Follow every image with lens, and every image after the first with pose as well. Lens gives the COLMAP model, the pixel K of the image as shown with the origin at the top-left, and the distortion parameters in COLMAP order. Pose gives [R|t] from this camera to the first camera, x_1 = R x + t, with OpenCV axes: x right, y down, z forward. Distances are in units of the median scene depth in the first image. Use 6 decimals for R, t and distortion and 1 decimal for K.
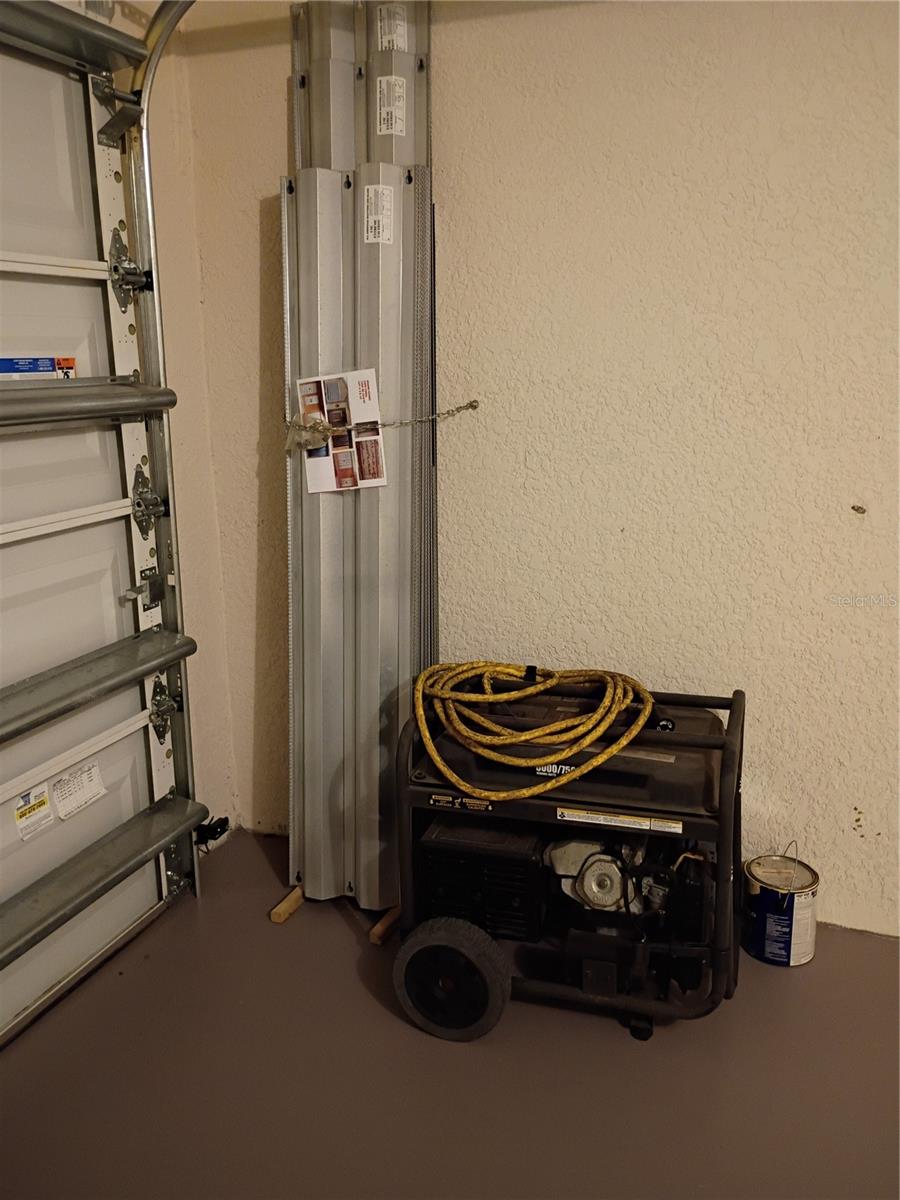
lens RADIAL K [[1009.9, 0, 450.0], [0, 1009.9, 600.0], [0, 0, 1]] dist [0.037218, -0.004432]
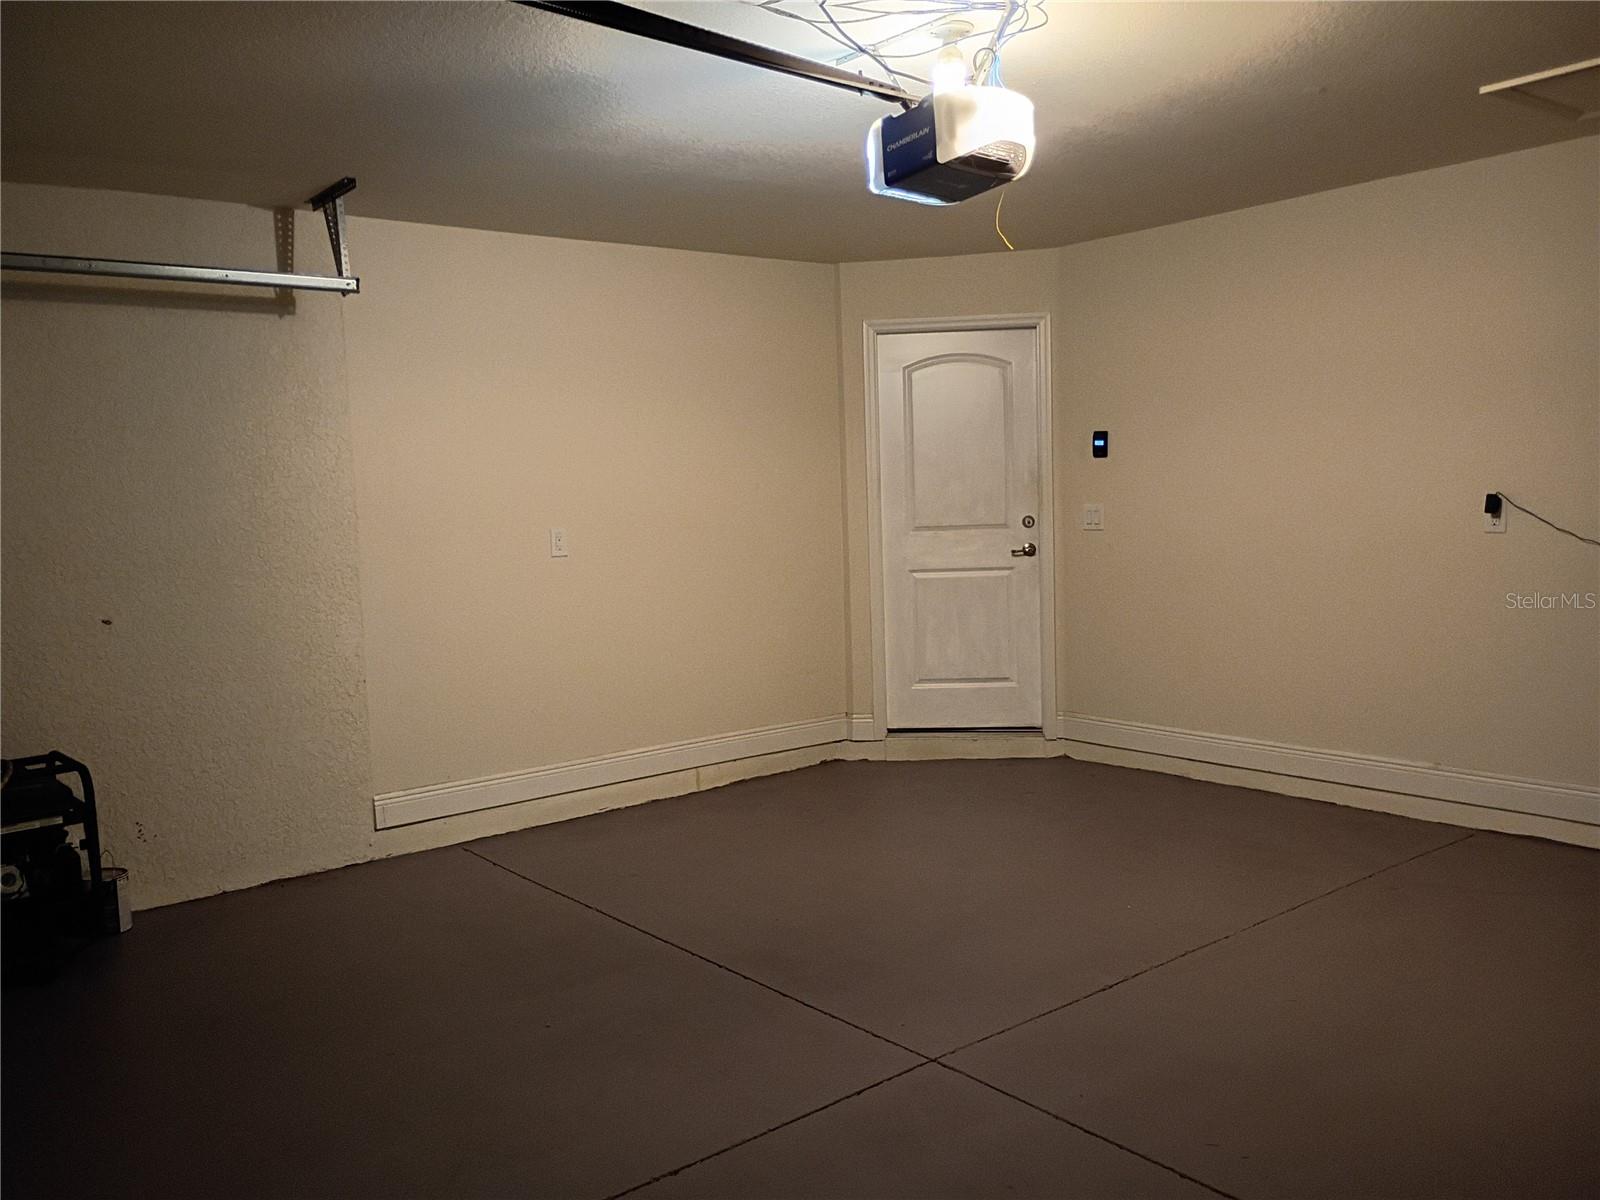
lens RADIAL K [[1346.5, 0, 800.0], [0, 1346.5, 600.0], [0, 0, 1]] dist [0.037218, -0.004432]
pose [[0.504510, -0.072831, 0.860329, -0.785936], [0.233943, 0.970692, -0.055015, 0.222617], [-0.831108, 0.229024, 0.506762, -0.869959]]
